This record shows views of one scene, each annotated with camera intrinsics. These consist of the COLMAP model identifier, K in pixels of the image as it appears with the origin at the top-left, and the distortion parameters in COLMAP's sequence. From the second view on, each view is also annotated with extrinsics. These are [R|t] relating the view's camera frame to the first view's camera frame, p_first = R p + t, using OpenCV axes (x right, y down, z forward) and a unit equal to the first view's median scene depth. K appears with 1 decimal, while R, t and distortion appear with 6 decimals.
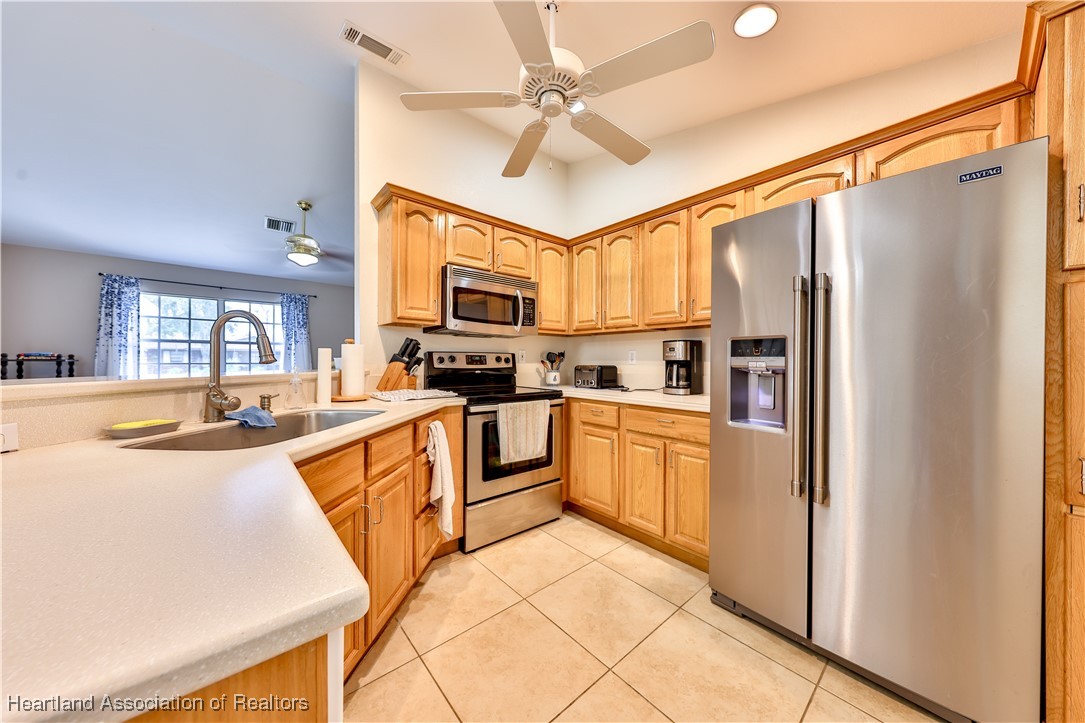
lens RADIAL K [[361.2, 0, 541.8], [0, 361.2, 361.2], [0, 0, 1]] dist [0.002108, -0.000135]
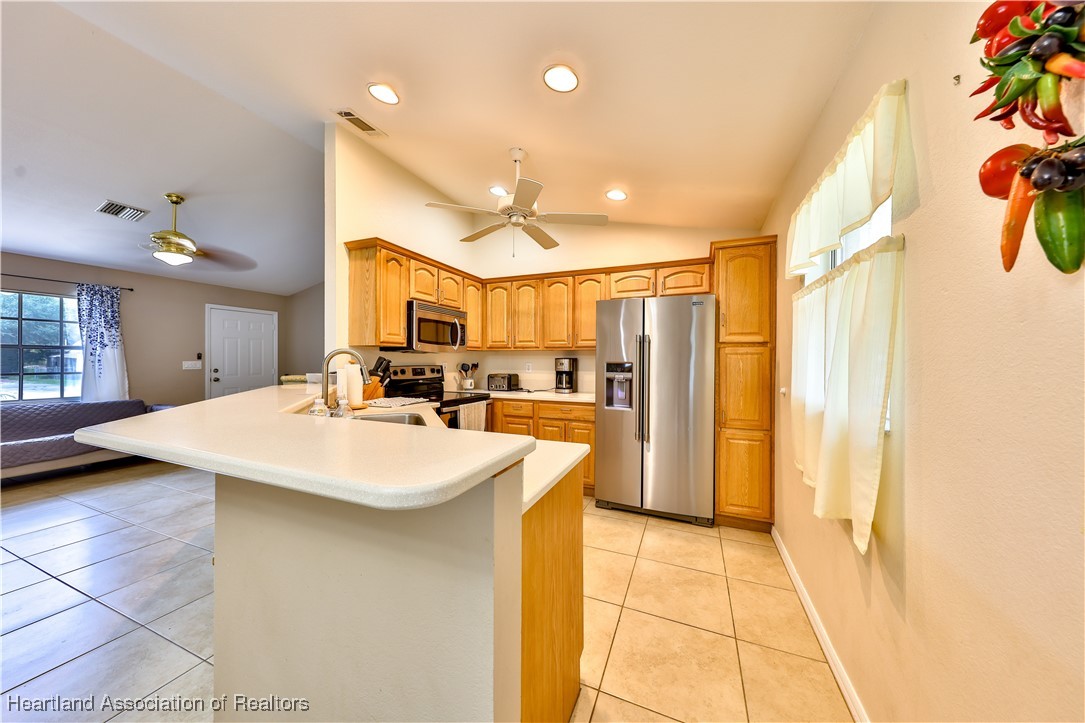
lens RADIAL K [[361.2, 0, 546.0], [0, 361.2, 360.7], [0, 0, 1]] dist [0.002108, -0.000135]
pose [[0.891527, -0.001403, 0.452966, -0.371636], [0.000458, 0.999997, 0.002196, -0.046408], [-0.452968, -0.001751, 0.891525, -0.324613]]
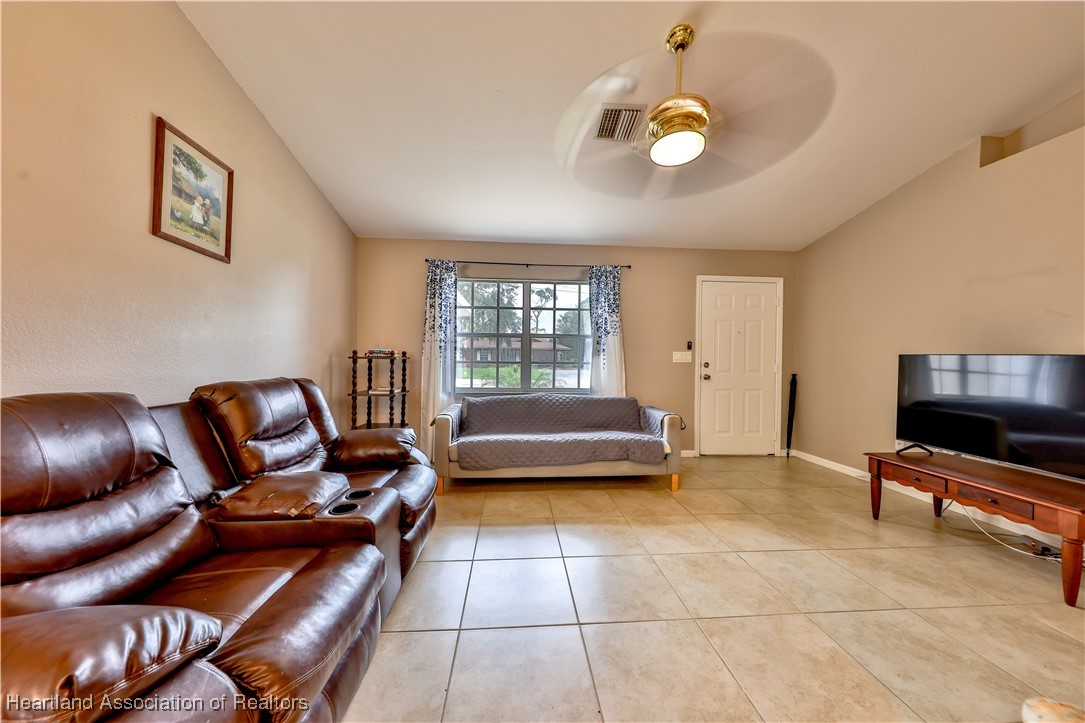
lens RADIAL K [[361.2, 0, 526.7], [0, 361.2, 359.4], [0, 0, 1]] dist [0.002108, -0.000135]
pose [[0.782336, 0.007746, -0.622808, -0.781122], [-0.008278, 0.999964, 0.002039, -0.004337], [0.622801, 0.003560, 0.782372, 0.758962]]
